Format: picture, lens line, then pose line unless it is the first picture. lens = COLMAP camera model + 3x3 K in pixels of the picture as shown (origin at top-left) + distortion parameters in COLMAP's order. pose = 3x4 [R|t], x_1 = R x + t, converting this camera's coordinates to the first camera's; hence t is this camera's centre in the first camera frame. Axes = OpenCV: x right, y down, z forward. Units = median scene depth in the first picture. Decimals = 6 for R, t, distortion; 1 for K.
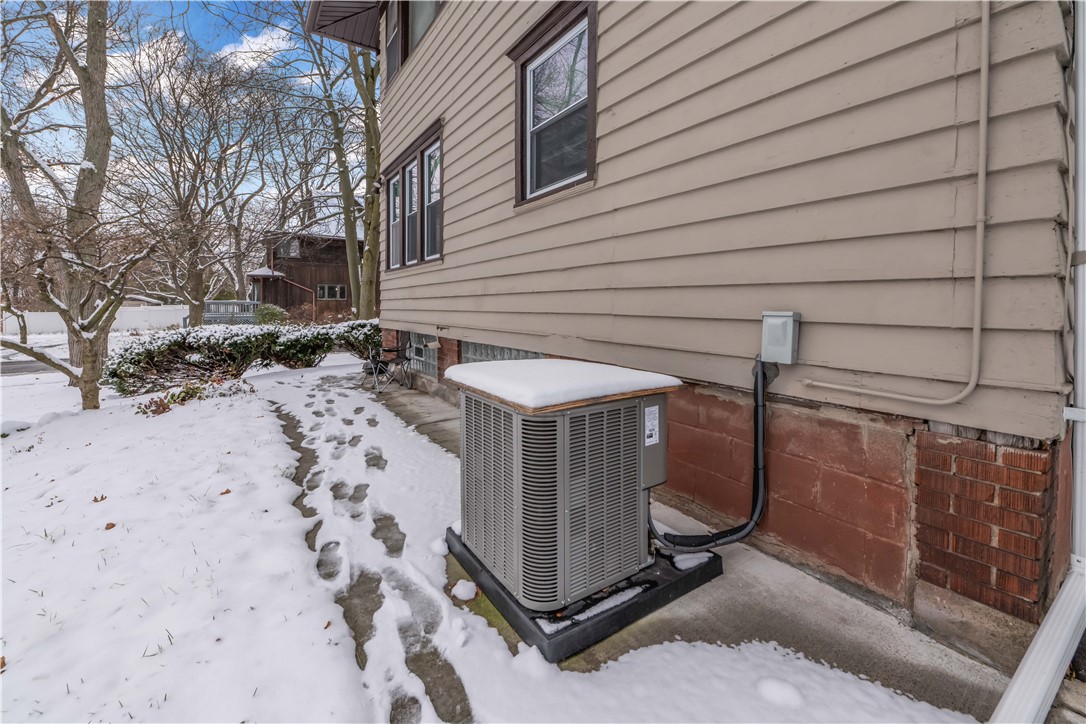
lens RADIAL K [[456.6, 0, 544.3], [0, 456.6, 321.4], [0, 0, 1]] dist [-0.017923, -0.000112]
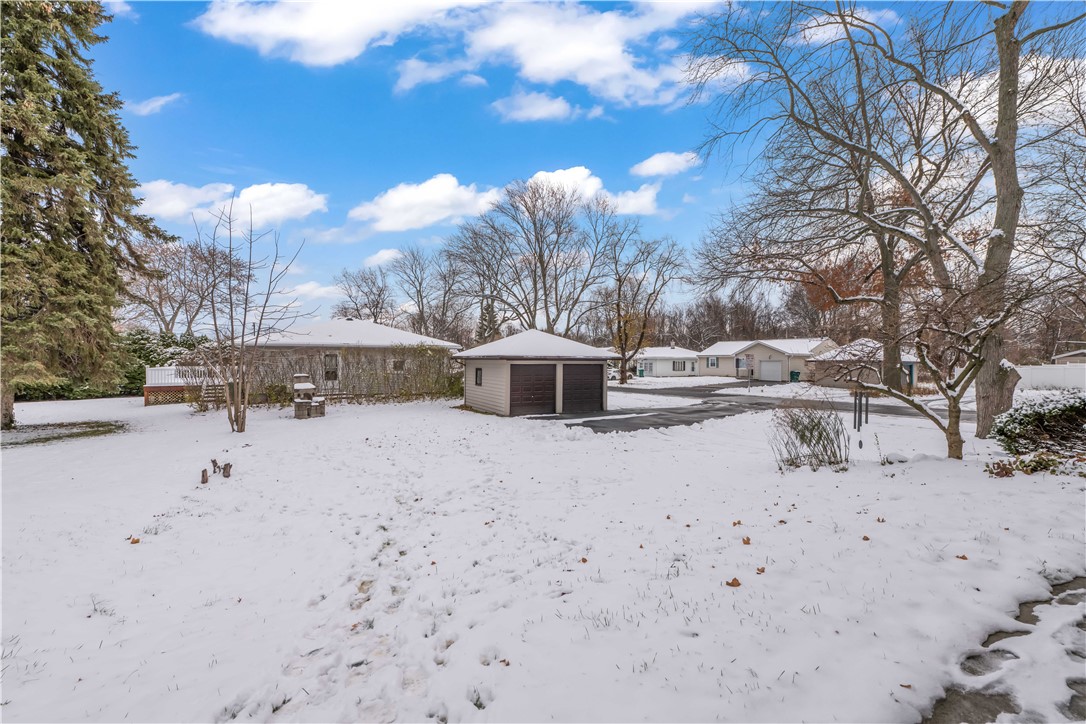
lens RADIAL K [[445.6, 0, 550.9], [0, 445.6, 356.8], [0, 0, 1]] dist [-0.002081, -0.000246]
pose [[-0.091112, -0.008688, -0.995803, 0.214701], [-0.030368, 0.999521, -0.005942, -0.024523], [0.995378, 0.029699, -0.091332, 0.077428]]
